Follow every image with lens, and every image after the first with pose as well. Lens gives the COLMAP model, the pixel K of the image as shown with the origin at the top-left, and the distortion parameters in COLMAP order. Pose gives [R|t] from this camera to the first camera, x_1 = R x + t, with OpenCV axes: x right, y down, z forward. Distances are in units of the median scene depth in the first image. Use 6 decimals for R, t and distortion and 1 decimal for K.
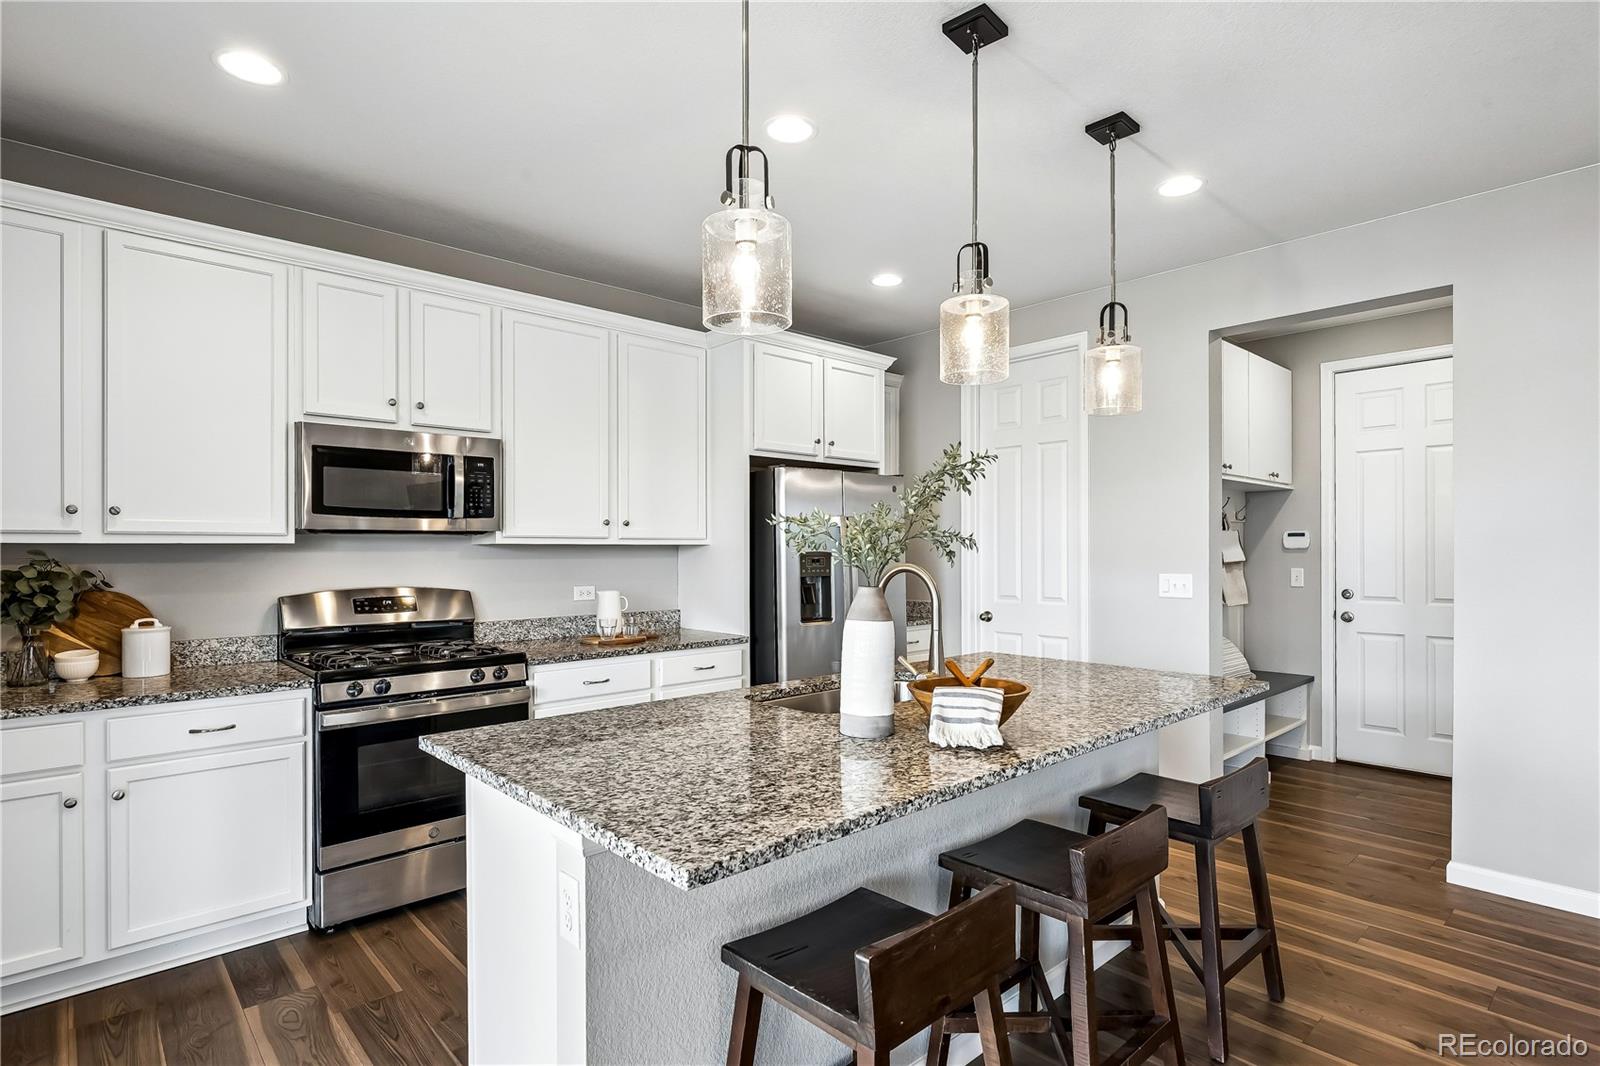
lens RADIAL K [[809.0, 0, 809.9], [0, 809.0, 551.2], [0, 0, 1]] dist [-0.002114, 0.000037]
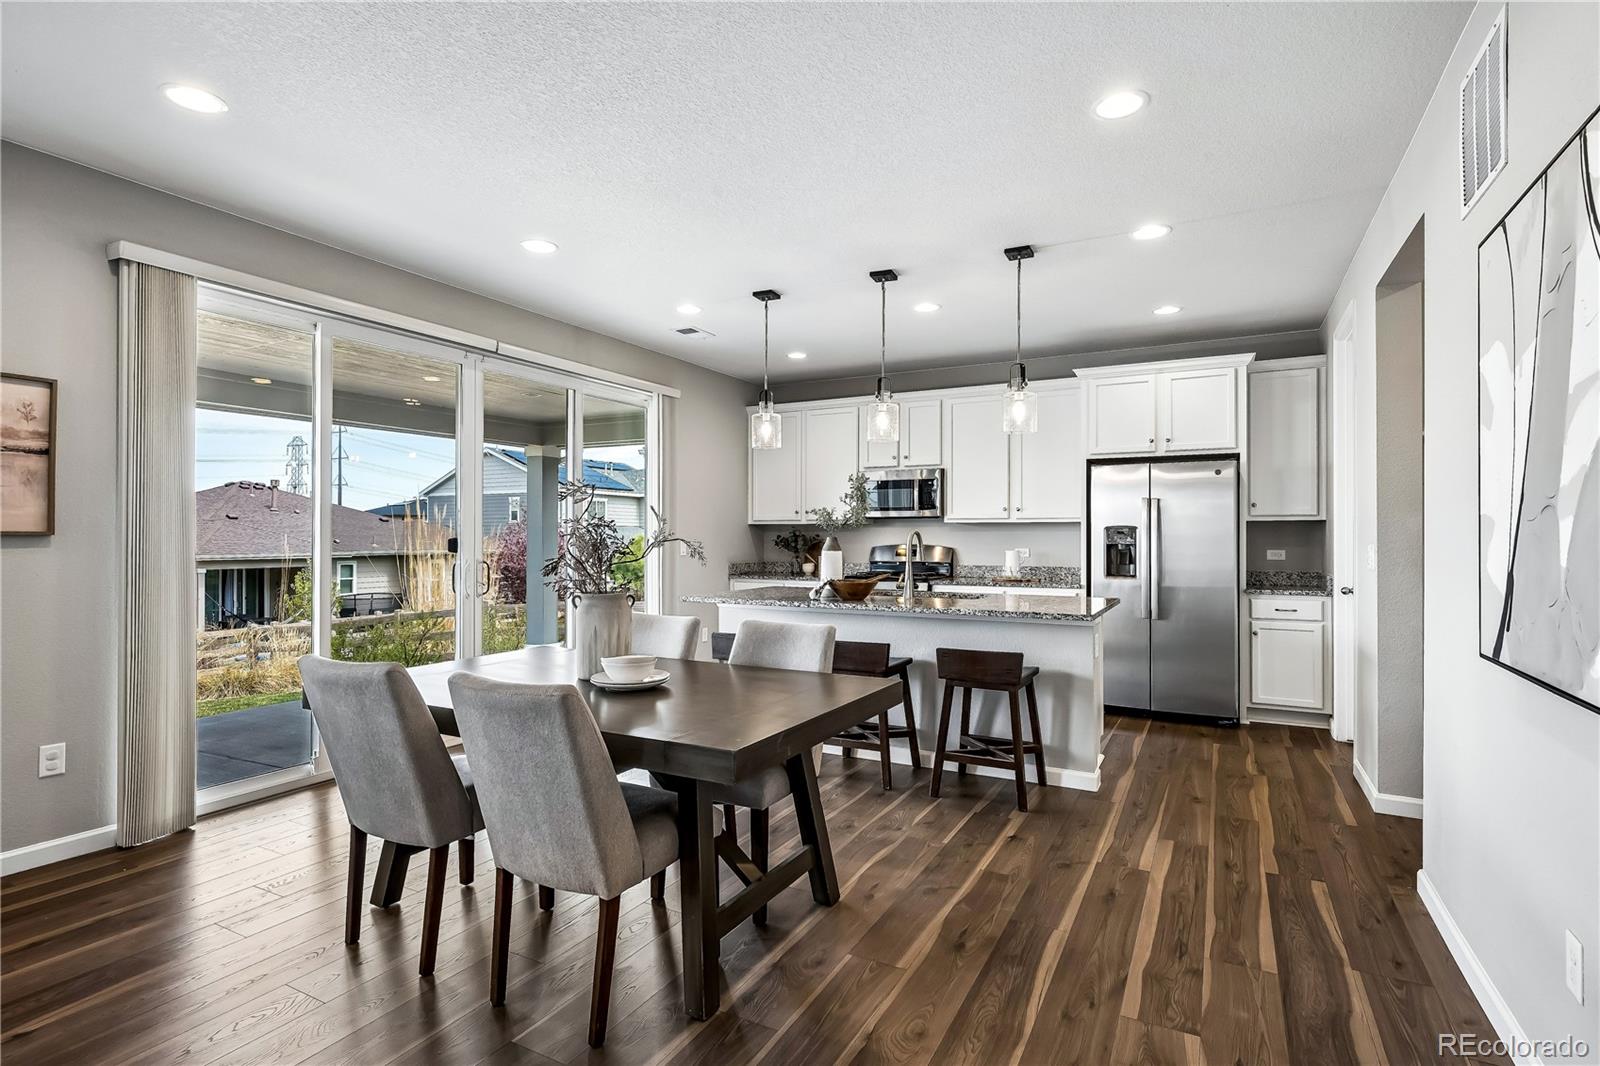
lens RADIAL K [[794.3, 0, 805.8], [0, 794.3, 527.3], [0, 0, 1]] dist [-0.000944, -0.000377]
pose [[0.330406, -0.008612, -0.943800, 1.378405], [-0.003718, 0.999939, -0.010426, 0.024481], [0.943832, 0.006954, 0.330354, 0.077438]]
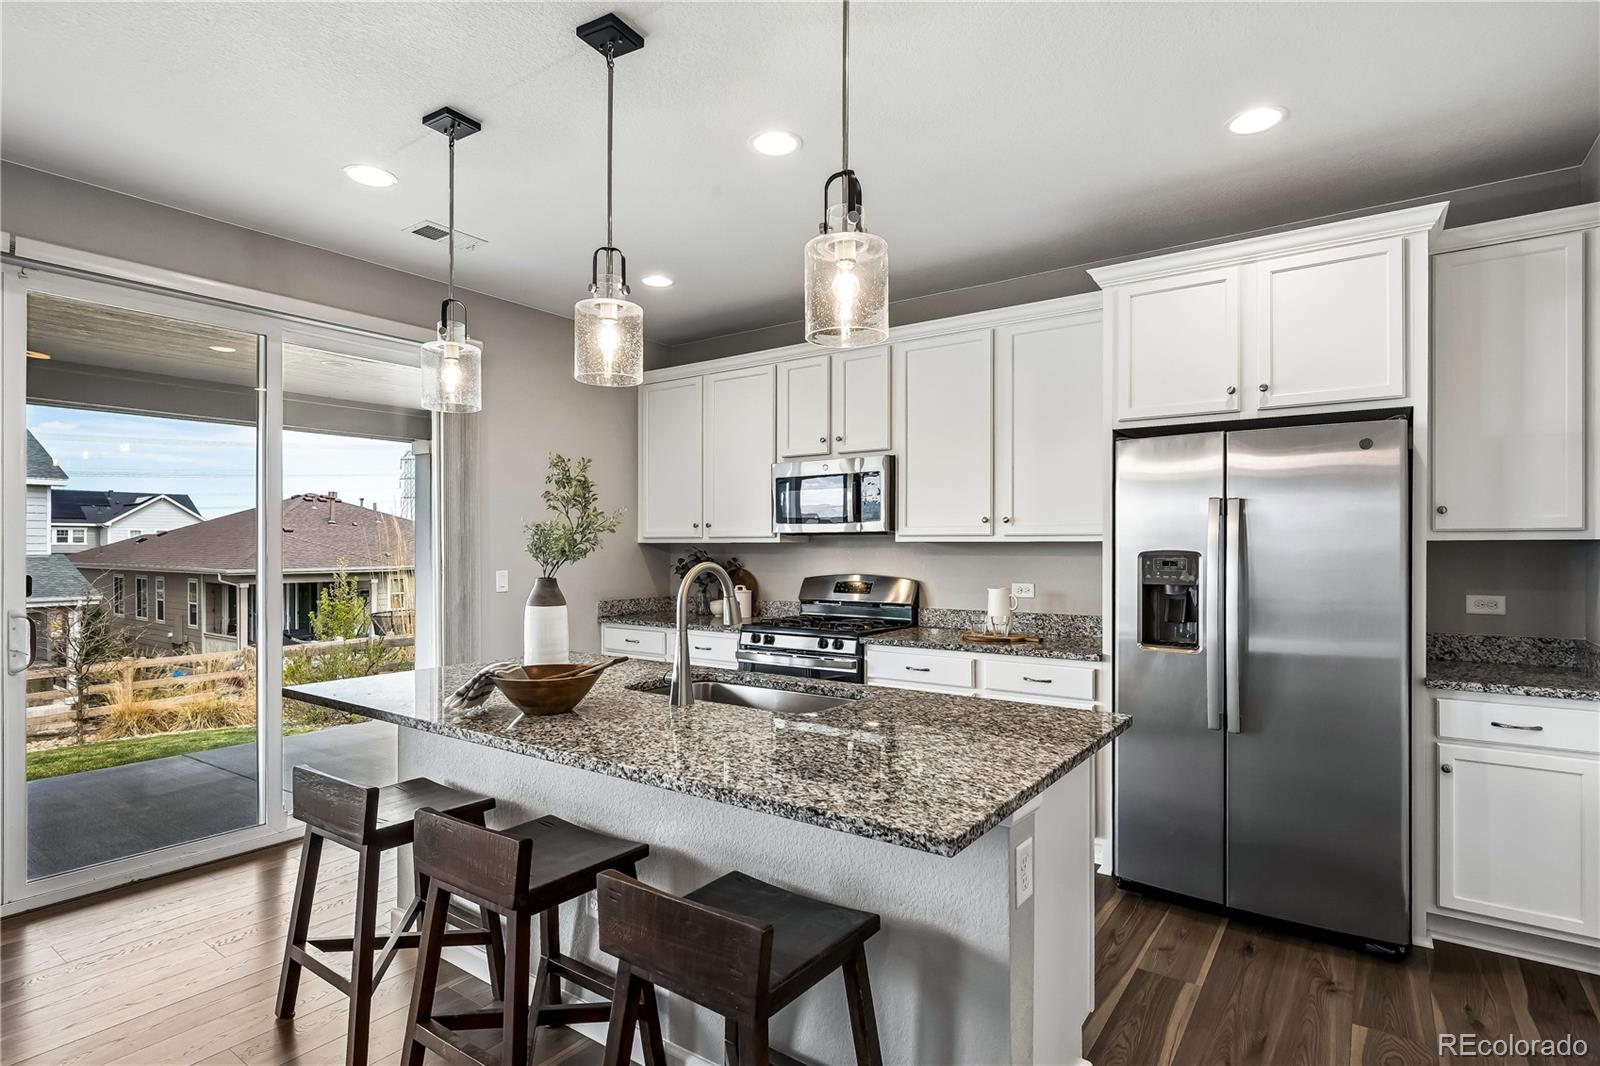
lens RADIAL K [[809.0, 0, 804.6], [0, 809.0, 543.8], [0, 0, 1]] dist [-0.002114, 0.000037]
pose [[0.201797, -0.001471, -0.979426, 0.820264], [-0.002511, 0.999995, -0.002019, -0.003697], [0.979424, 0.002867, 0.201793, 0.678111]]
